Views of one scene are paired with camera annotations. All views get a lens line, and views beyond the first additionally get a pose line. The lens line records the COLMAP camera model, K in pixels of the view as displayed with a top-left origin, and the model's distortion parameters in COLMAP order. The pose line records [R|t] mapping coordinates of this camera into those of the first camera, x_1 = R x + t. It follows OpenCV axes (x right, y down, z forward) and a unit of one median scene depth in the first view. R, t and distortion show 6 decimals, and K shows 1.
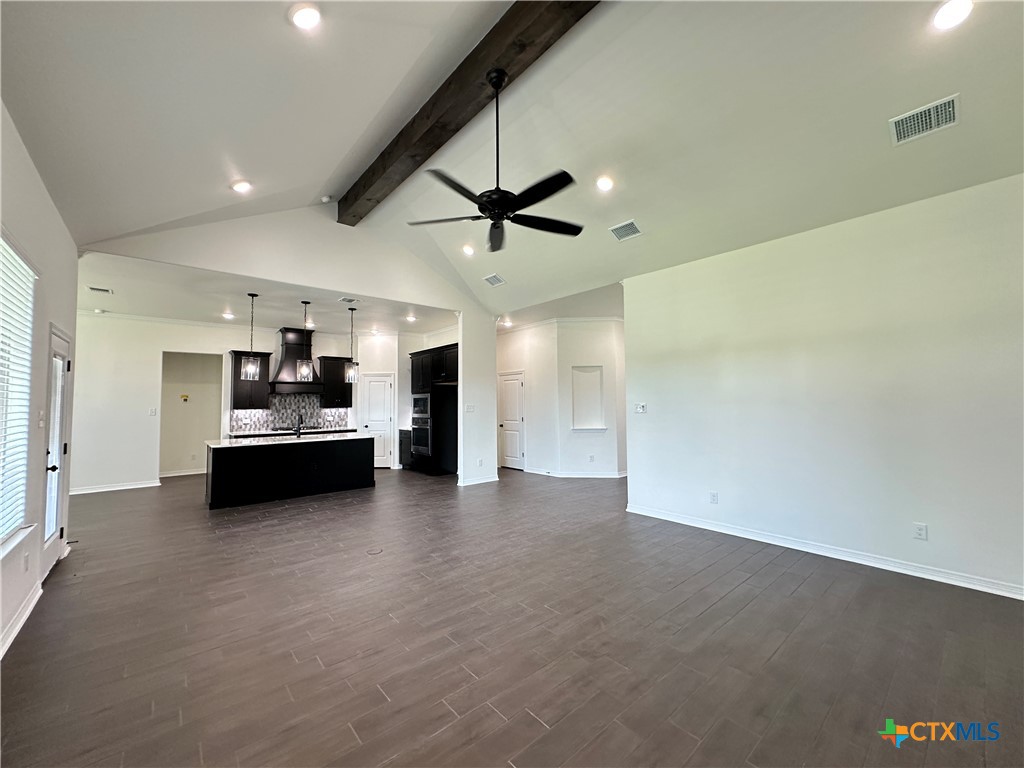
lens RADIAL K [[408.9, 0, 512.0], [0, 408.9, 384.0], [0, 0, 1]] dist [-0.001823, -0.000363]
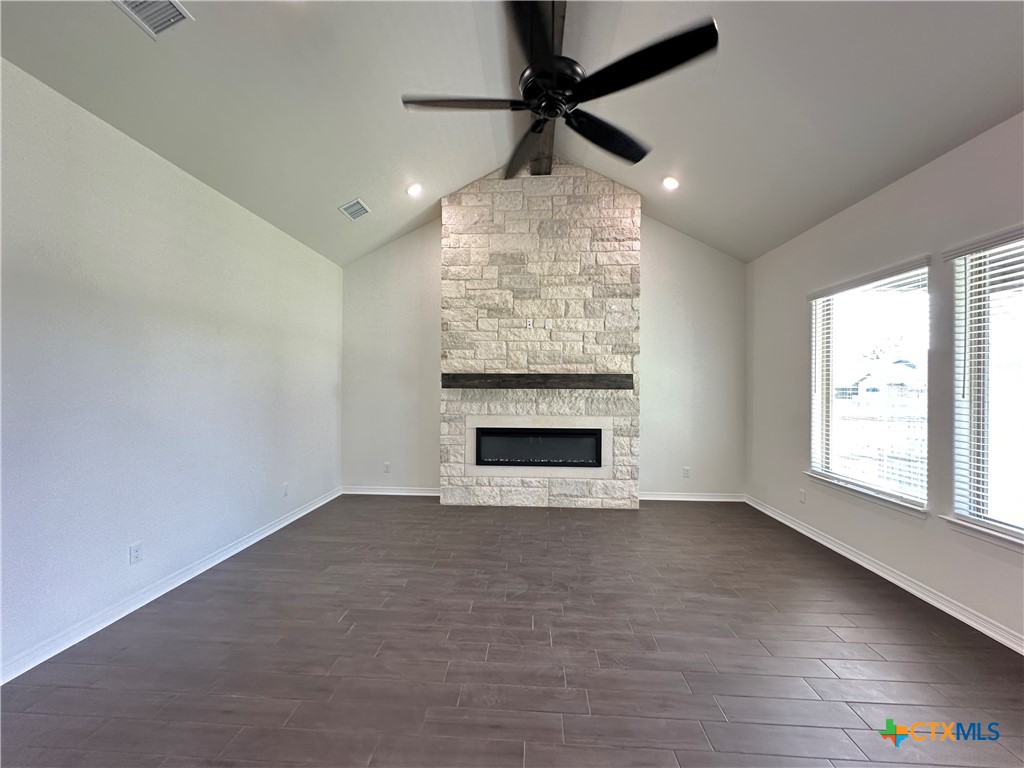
lens RADIAL K [[408.9, 0, 512.0], [0, 408.9, 384.0], [0, 0, 1]] dist [-0.001823, -0.000363]
pose [[-0.721027, 0.005081, 0.692888, -0.166794], [-0.033144, 0.998576, -0.041813, 0.021546], [-0.692114, -0.053113, -0.719832, 0.572384]]
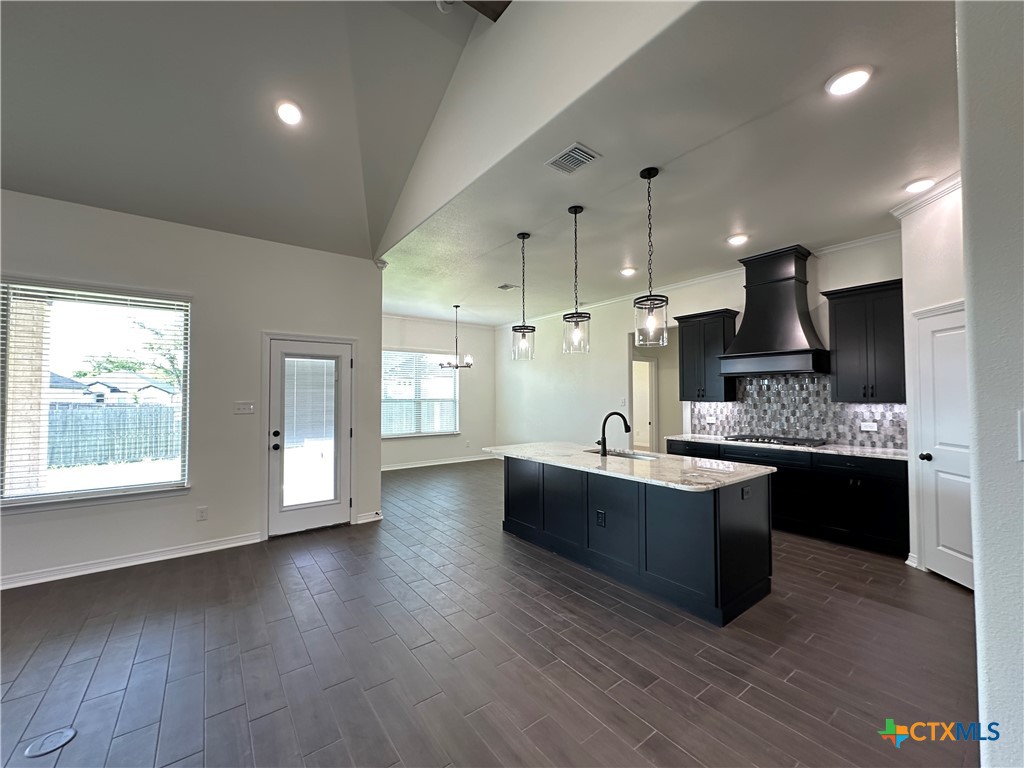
lens RADIAL K [[408.9, 0, 512.0], [0, 408.9, 384.0], [0, 0, 1]] dist [-0.001823, -0.000363]
pose [[-0.068698, -0.017685, -0.997481, 0.031258], [0.051679, 0.998437, -0.021261, 0.030554], [0.996298, -0.053009, -0.067677, 0.720079]]
